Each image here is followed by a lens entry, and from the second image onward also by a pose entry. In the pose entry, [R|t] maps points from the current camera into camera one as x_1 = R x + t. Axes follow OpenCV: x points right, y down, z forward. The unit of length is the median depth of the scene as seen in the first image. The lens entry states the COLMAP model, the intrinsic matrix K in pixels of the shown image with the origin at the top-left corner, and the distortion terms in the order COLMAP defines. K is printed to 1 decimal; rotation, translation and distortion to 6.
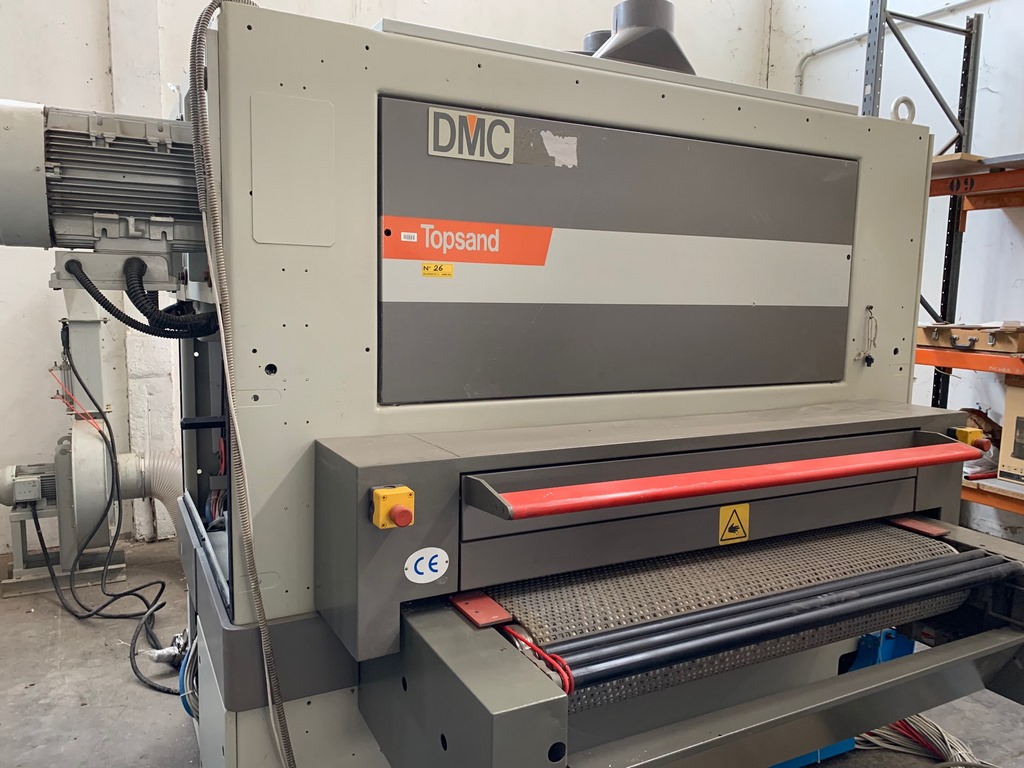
lens RADIAL K [[771.5, 0, 512.0], [0, 771.5, 384.0], [0, 0, 1]] dist [0.071774, -0.081739]
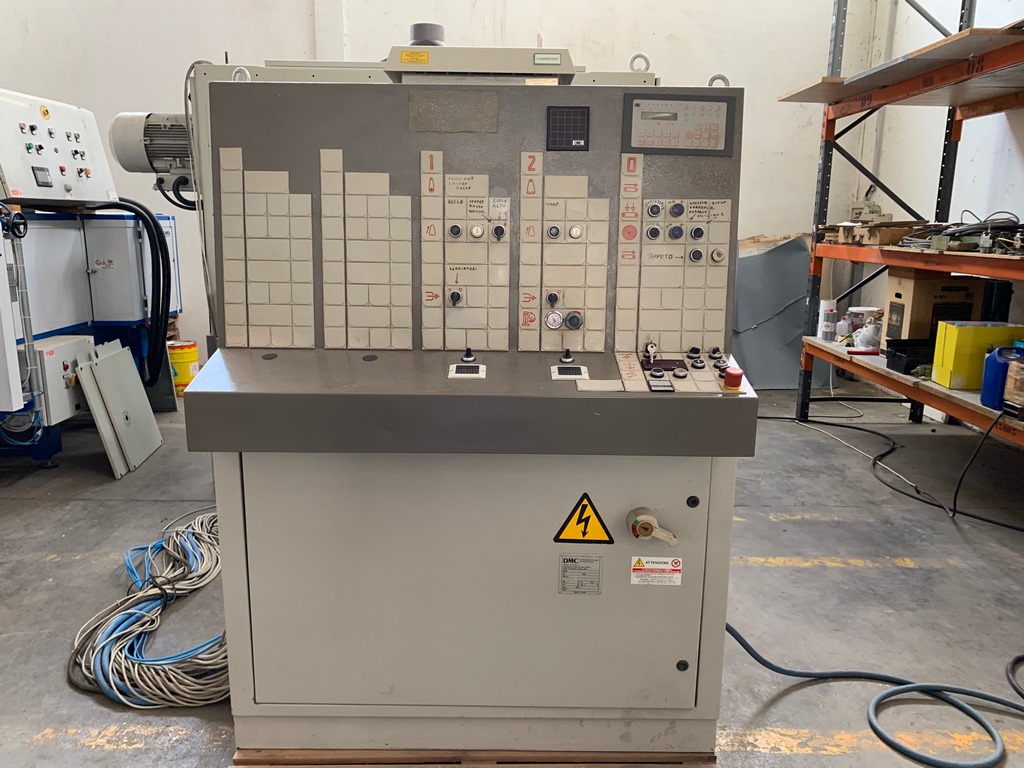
lens RADIAL K [[766.5, 0, 512.0], [0, 766.5, 384.0], [0, 0, 1]] dist [0.021216, 0.002716]
pose [[0.890203, 0.084770, -0.447608, 1.369954], [-0.050903, 0.994891, 0.087180, 0.191132], [0.452711, -0.054824, 0.889970, -0.599213]]
